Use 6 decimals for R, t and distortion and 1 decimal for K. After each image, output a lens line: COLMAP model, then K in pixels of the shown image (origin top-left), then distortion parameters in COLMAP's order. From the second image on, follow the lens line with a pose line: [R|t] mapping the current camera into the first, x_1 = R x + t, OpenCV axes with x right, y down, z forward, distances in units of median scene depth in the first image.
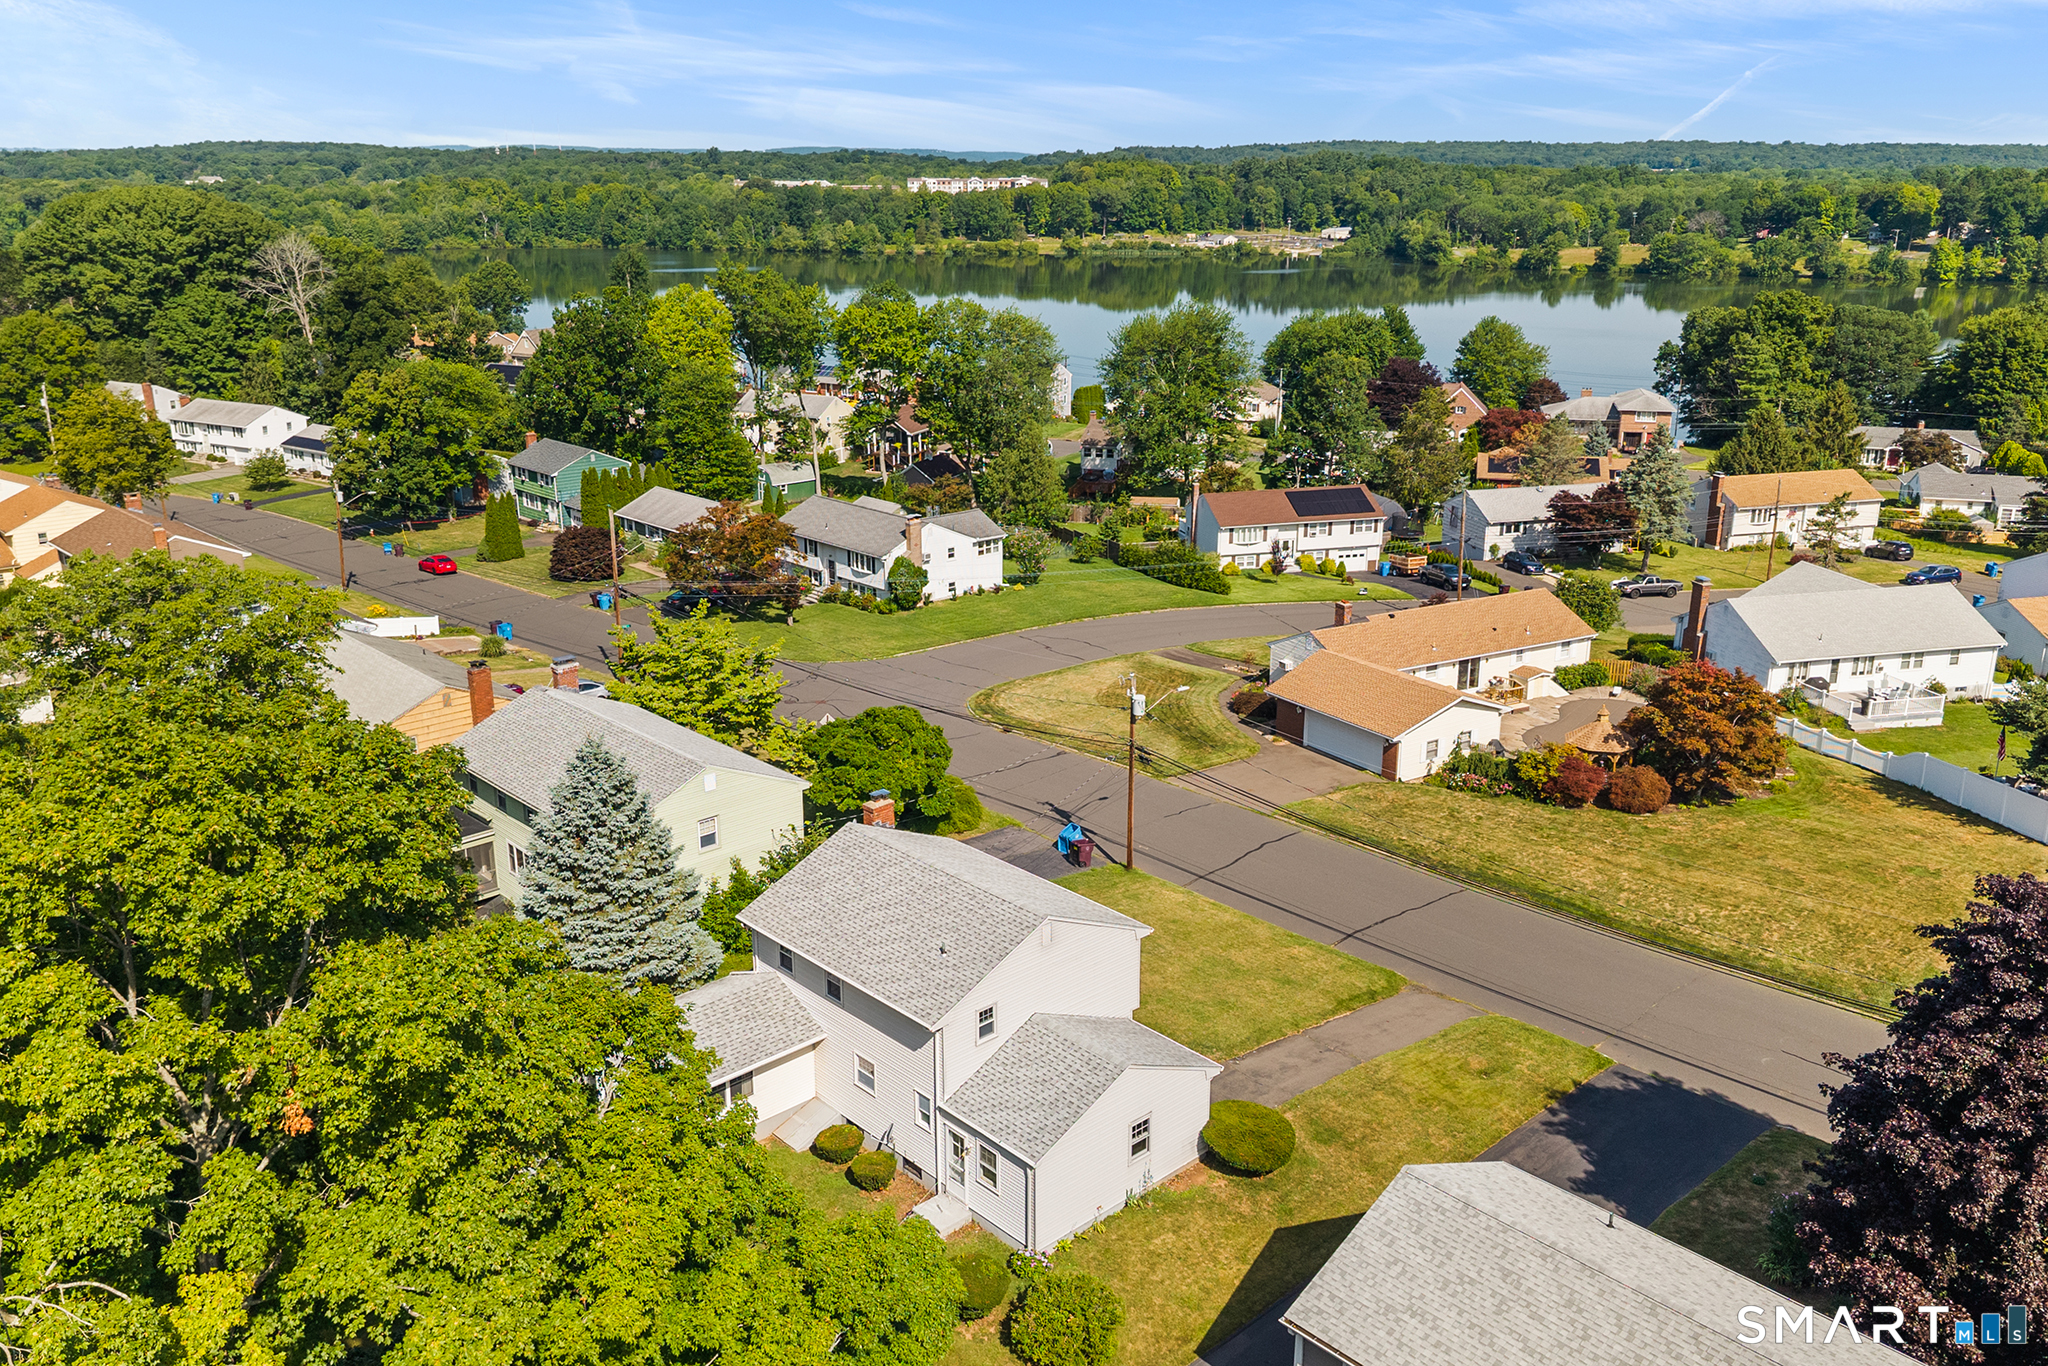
lens RADIAL K [[1669.4, 0, 1029.4], [0, 1669.4, 574.2], [0, 0, 1]] dist [0.067087, -0.178596]
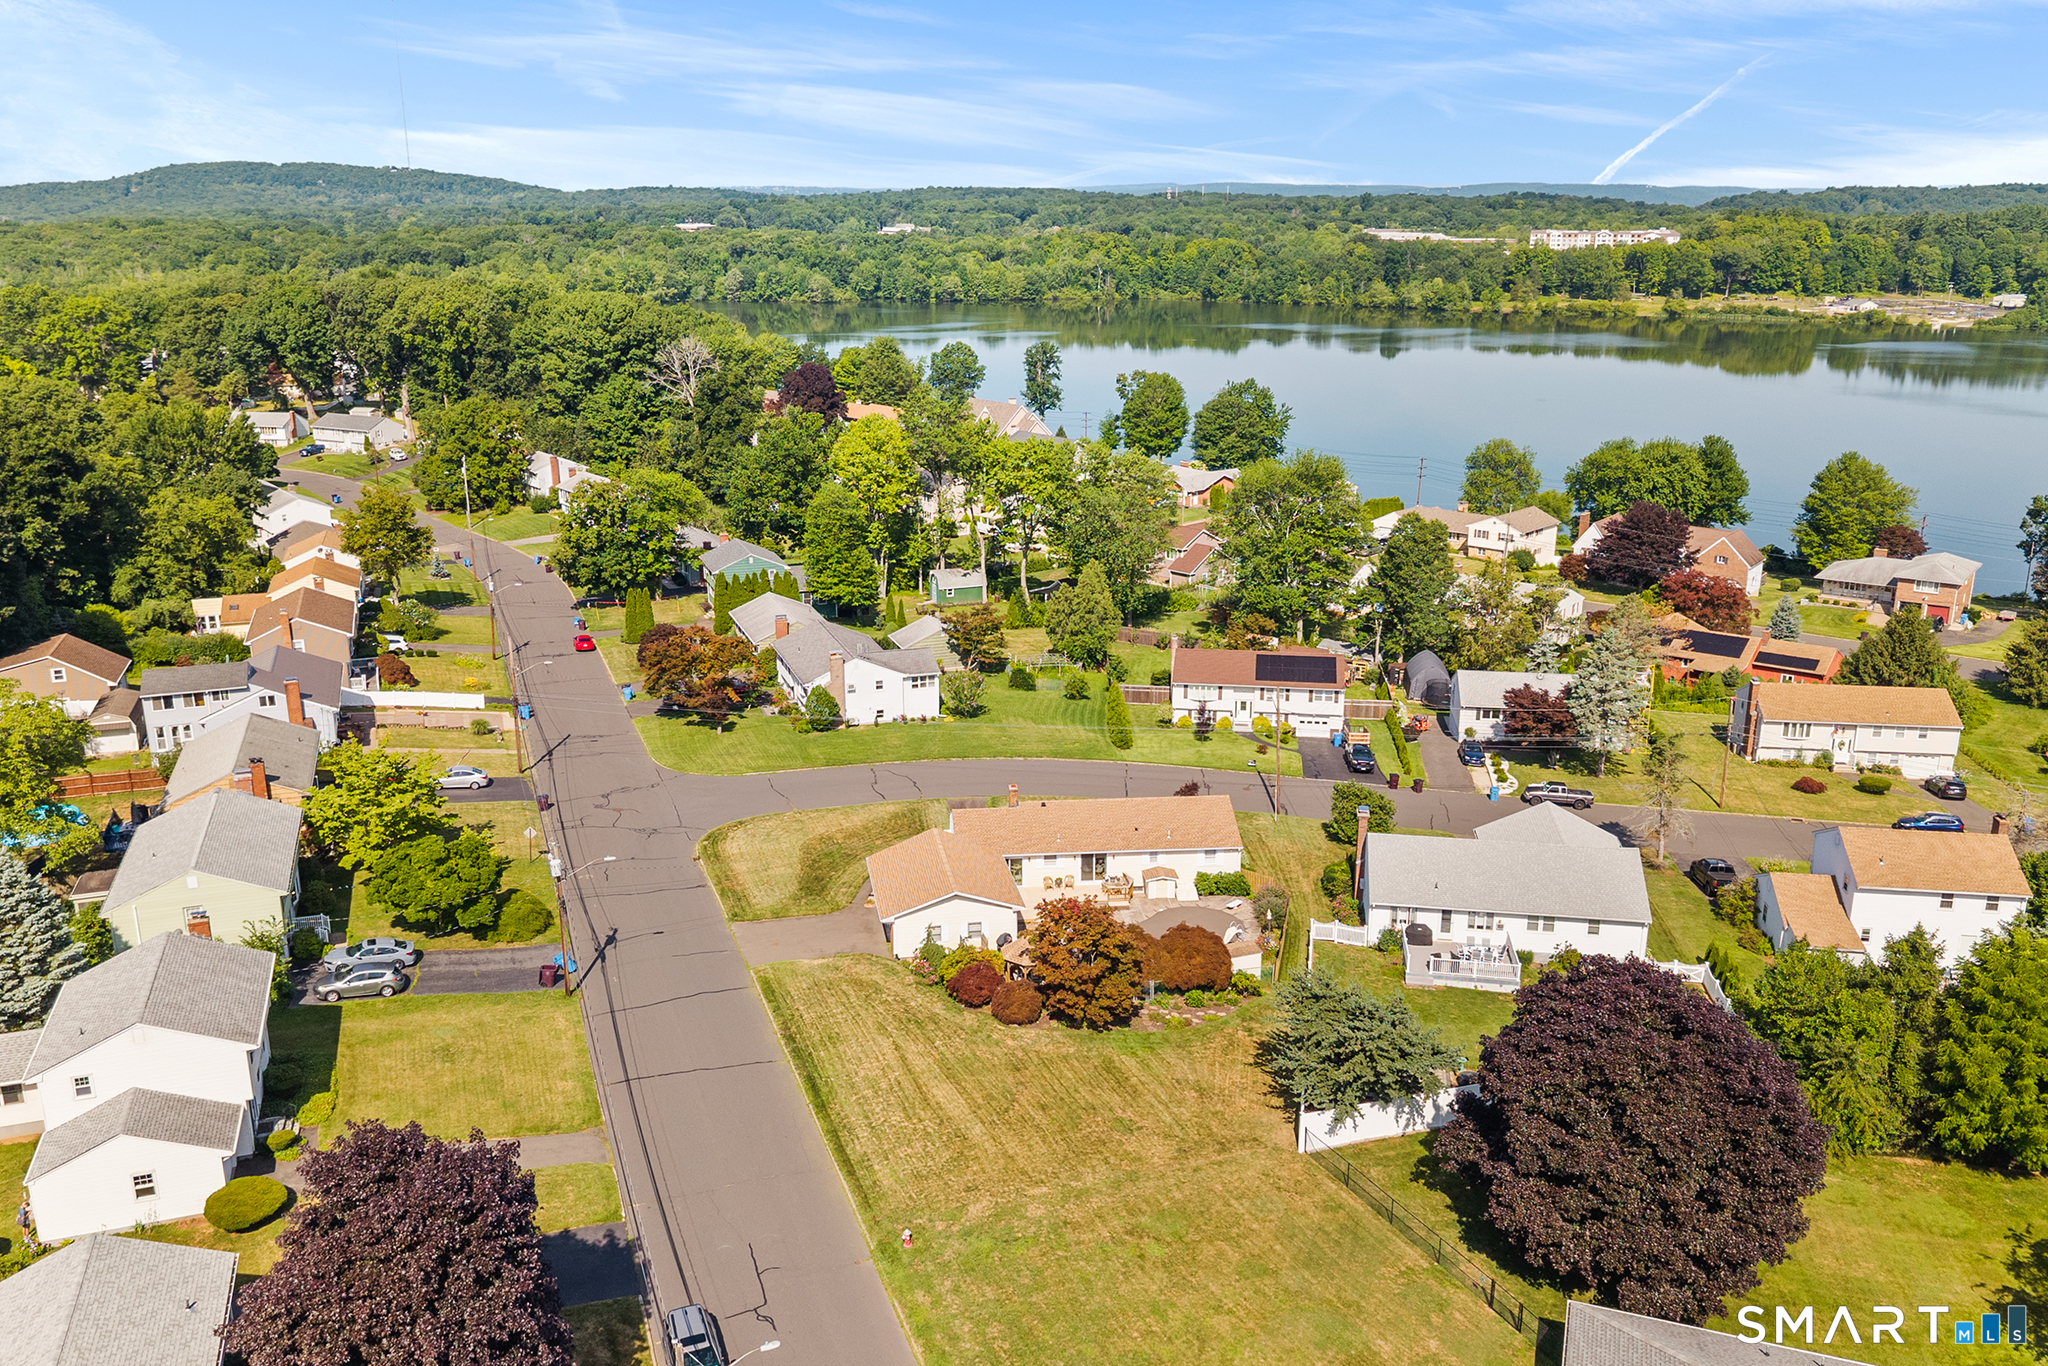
lens RADIAL K [[1669.4, 0, 1029.4], [0, 1669.4, 574.2], [0, 0, 1]] dist [0.067087, -0.178596]
pose [[0.915718, 0.087934, -0.392082, 0.123310], [-0.094499, 0.995522, 0.002565, -0.025379], [0.390552, 0.034702, 0.919927, -0.007155]]
